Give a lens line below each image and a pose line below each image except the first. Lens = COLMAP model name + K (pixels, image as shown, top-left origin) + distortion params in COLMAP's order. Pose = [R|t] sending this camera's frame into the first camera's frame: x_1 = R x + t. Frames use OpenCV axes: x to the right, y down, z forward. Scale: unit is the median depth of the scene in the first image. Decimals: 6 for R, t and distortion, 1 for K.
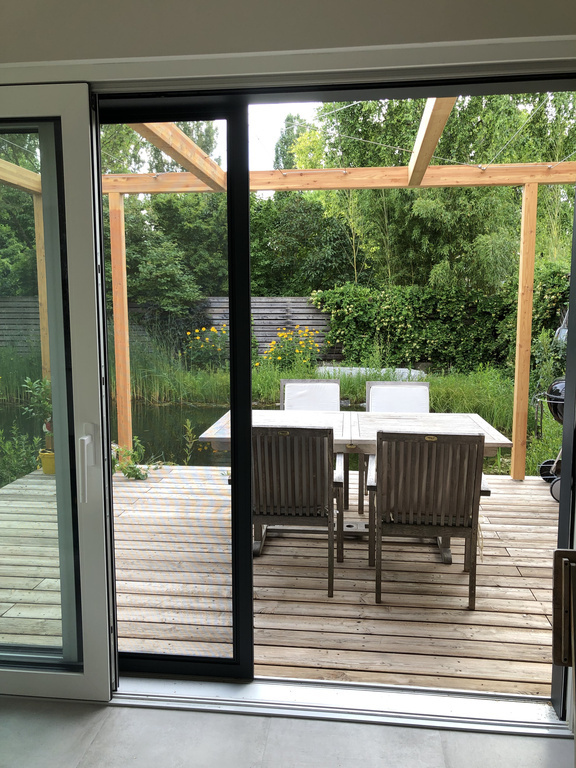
lens RADIAL K [[636.1, 0, 289.1], [0, 636.1, 384.9], [0, 0, 1]] dist [-0.025852, 0.036327]
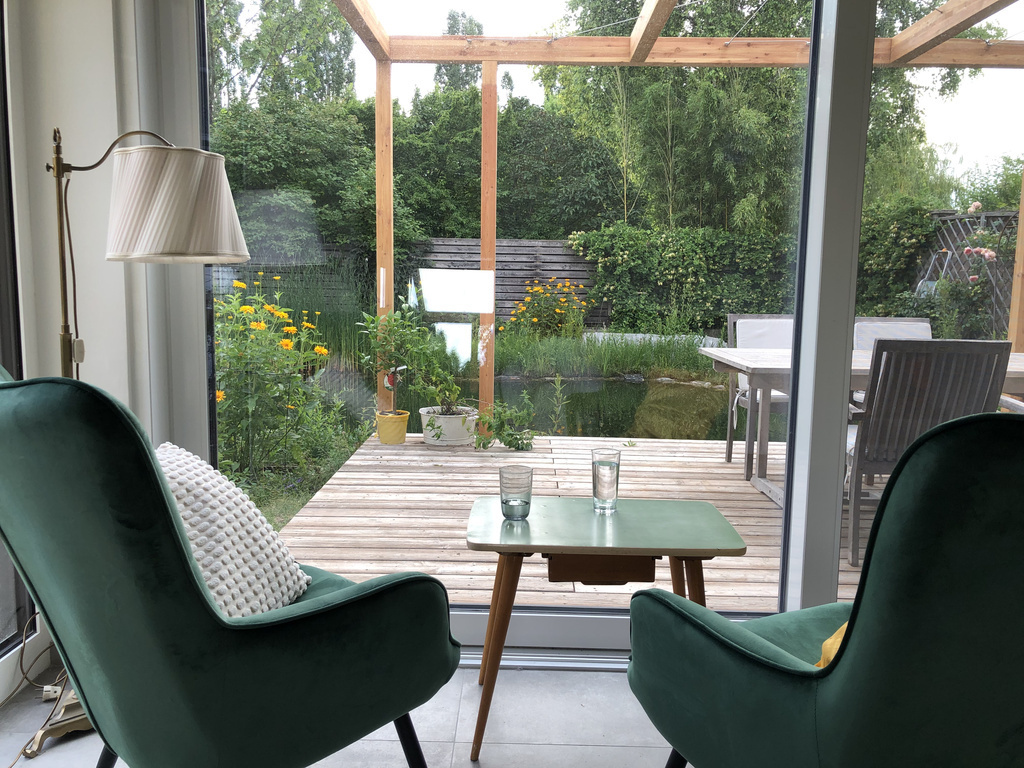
lens RADIAL K [[848.2, 0, 511.1], [0, 848.2, 382.2], [0, 0, 1]] dist [-0.025852, 0.036327]
pose [[0.996972, 0.006325, 0.077500, -0.114420], [-0.007086, 0.999929, 0.009543, 0.021205], [-0.077434, -0.010063, 0.996947, 0.005122]]
